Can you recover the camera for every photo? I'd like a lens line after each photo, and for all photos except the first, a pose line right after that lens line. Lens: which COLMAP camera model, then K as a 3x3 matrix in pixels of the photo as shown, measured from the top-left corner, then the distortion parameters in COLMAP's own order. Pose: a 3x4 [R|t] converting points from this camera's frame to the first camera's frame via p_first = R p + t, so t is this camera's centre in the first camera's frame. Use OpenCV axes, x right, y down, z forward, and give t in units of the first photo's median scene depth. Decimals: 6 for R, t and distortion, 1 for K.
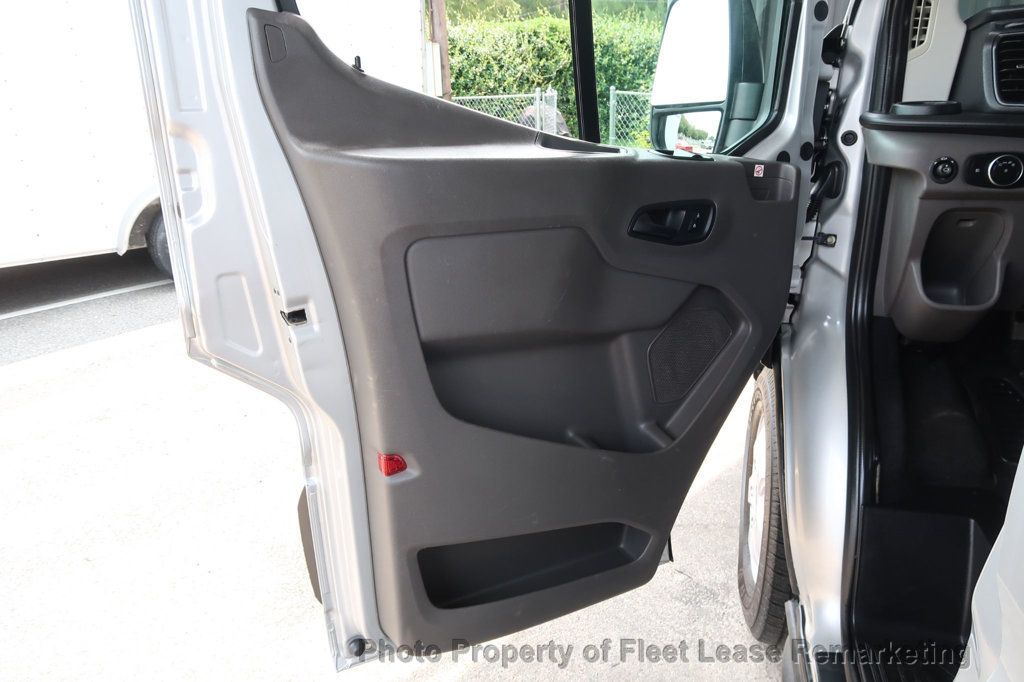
lens RADIAL K [[707.0, 0, 511.4], [0, 707.0, 338.9], [0, 0, 1]] dist [-0.017663, -0.001412]
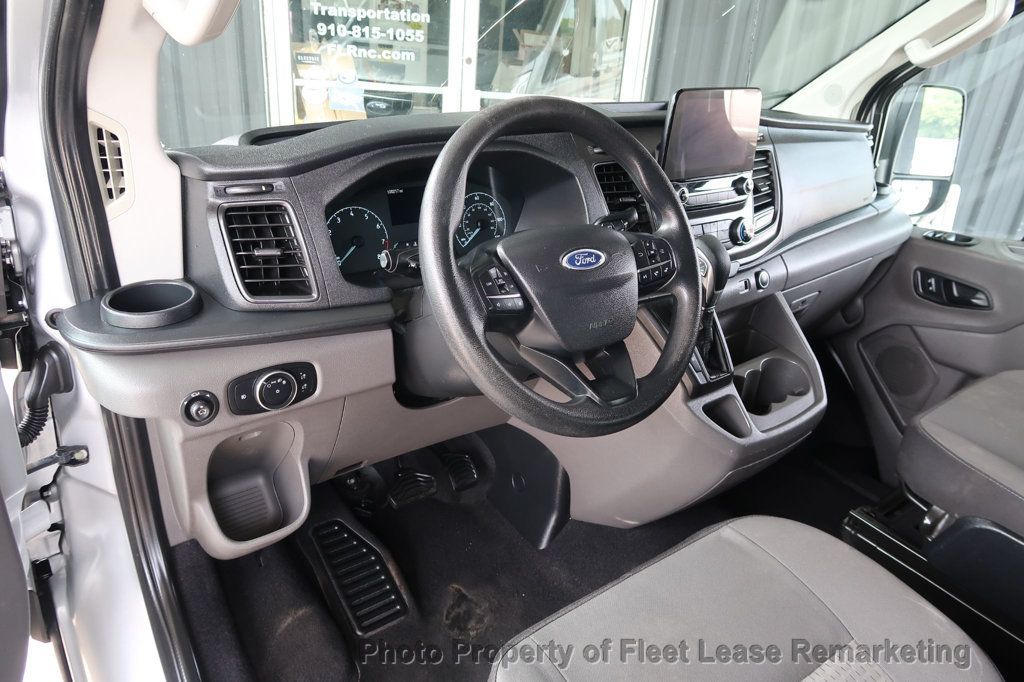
lens RADIAL K [[707.0, 0, 511.8], [0, 707.0, 344.2], [0, 0, 1]] dist [-0.017663, -0.001412]
pose [[0.620486, -0.278785, 0.732992, 0.280720], [0.190615, 0.960263, 0.203866, -0.346788], [-0.760699, 0.013223, 0.648970, 0.275689]]
